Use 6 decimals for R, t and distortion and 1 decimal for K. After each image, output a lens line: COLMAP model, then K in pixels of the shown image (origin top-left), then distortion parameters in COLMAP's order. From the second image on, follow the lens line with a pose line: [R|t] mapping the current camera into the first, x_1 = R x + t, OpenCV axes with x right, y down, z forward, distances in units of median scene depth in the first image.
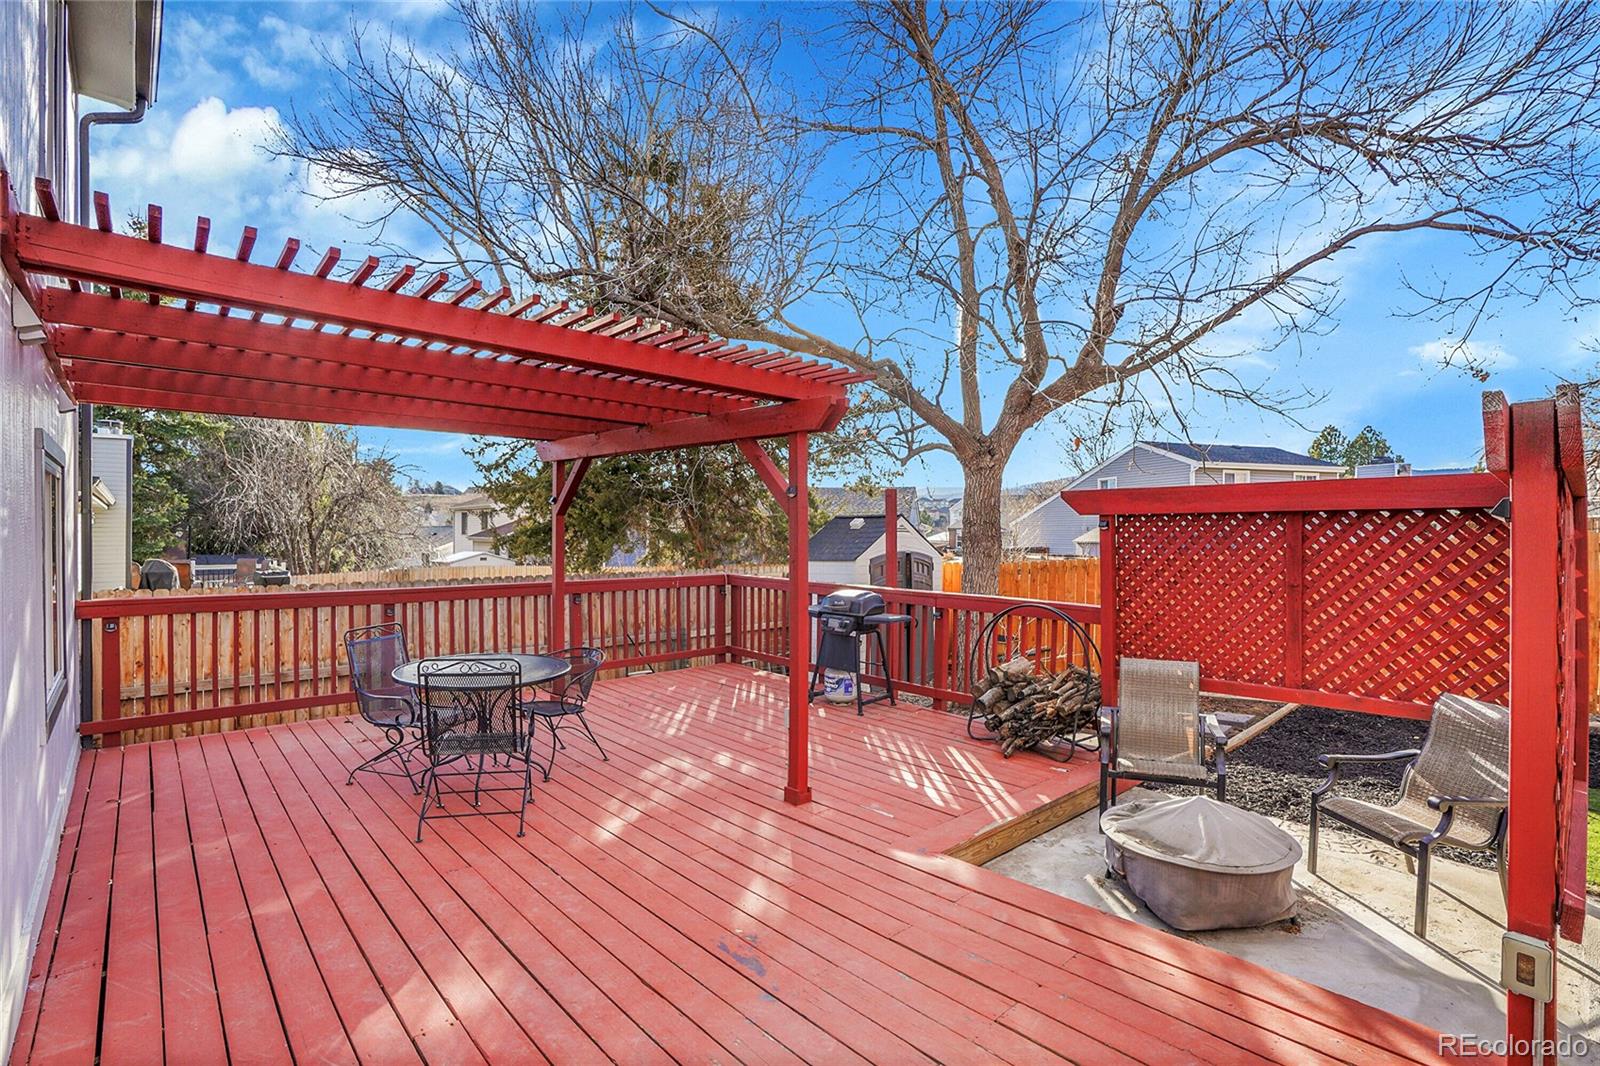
lens RADIAL K [[754.0, 0, 800.0], [0, 754.0, 533.0], [0, 0, 1]] dist [-0.065935, 0.026251]
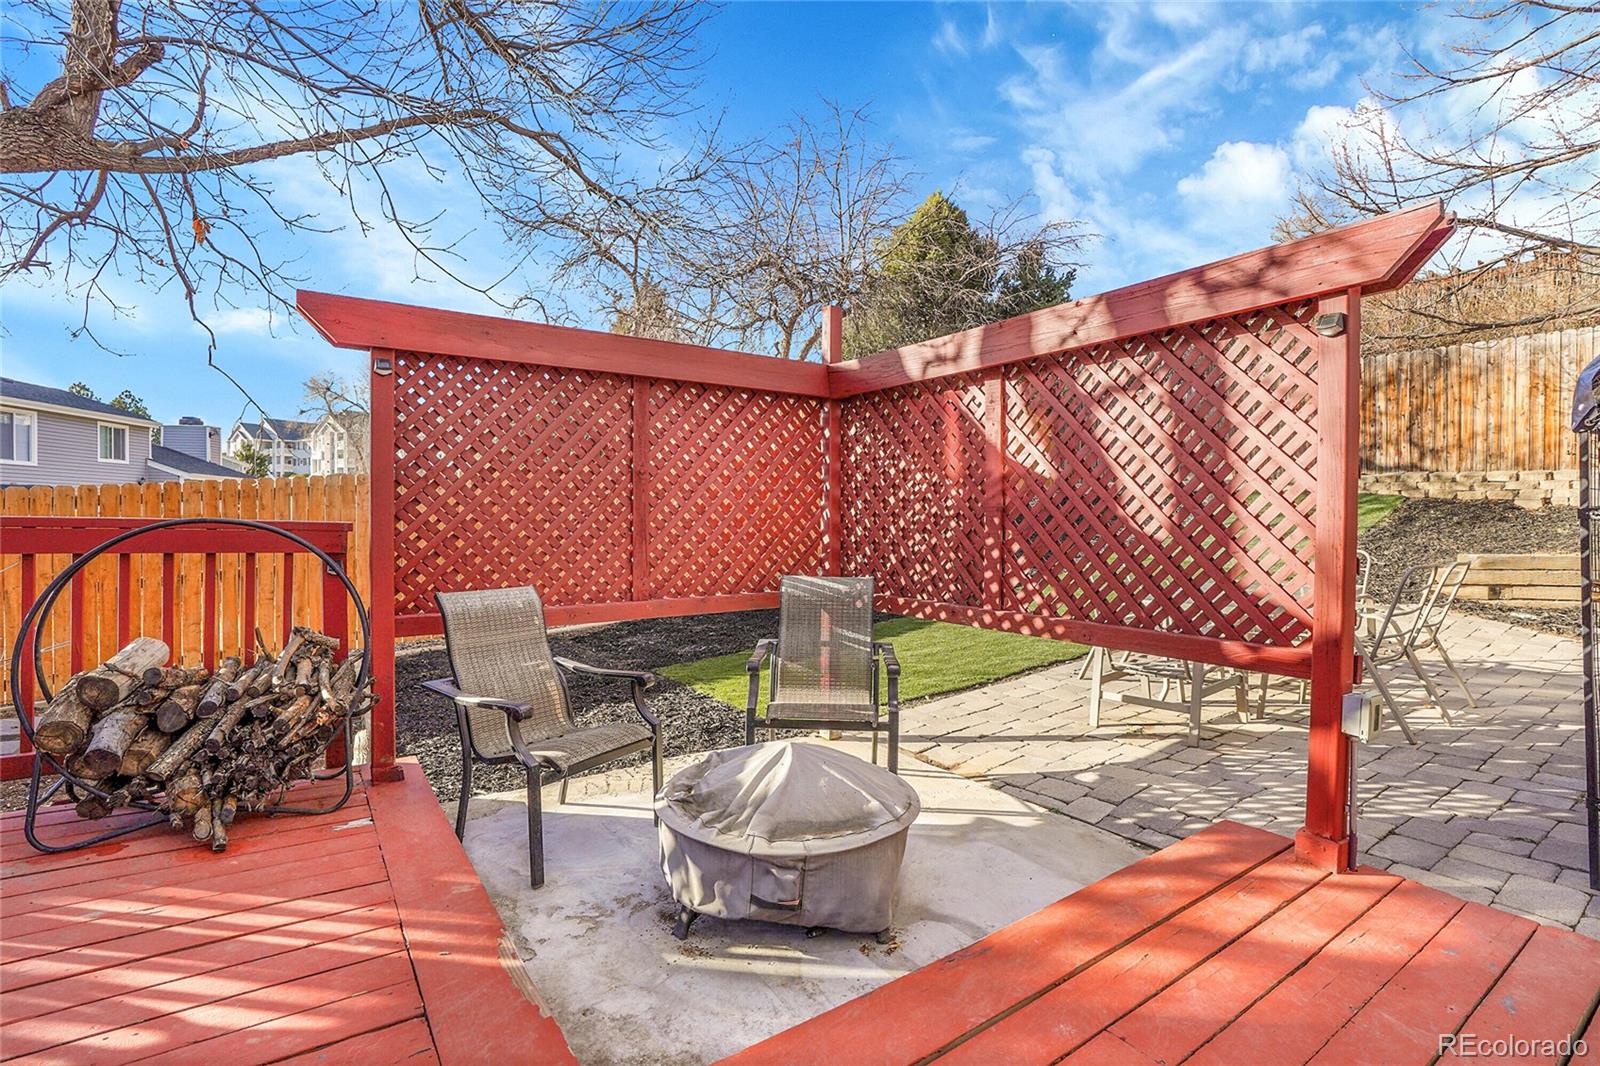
lens RADIAL K [[754.0, 0, 800.0], [0, 754.0, 533.0], [0, 0, 1]] dist [-0.065935, 0.026251]
pose [[0.158855, -0.025709, 0.986967, -0.103244], [-0.006822, 0.999608, 0.027136, 0.107253], [-0.987278, -0.011044, 0.158618, 0.656942]]
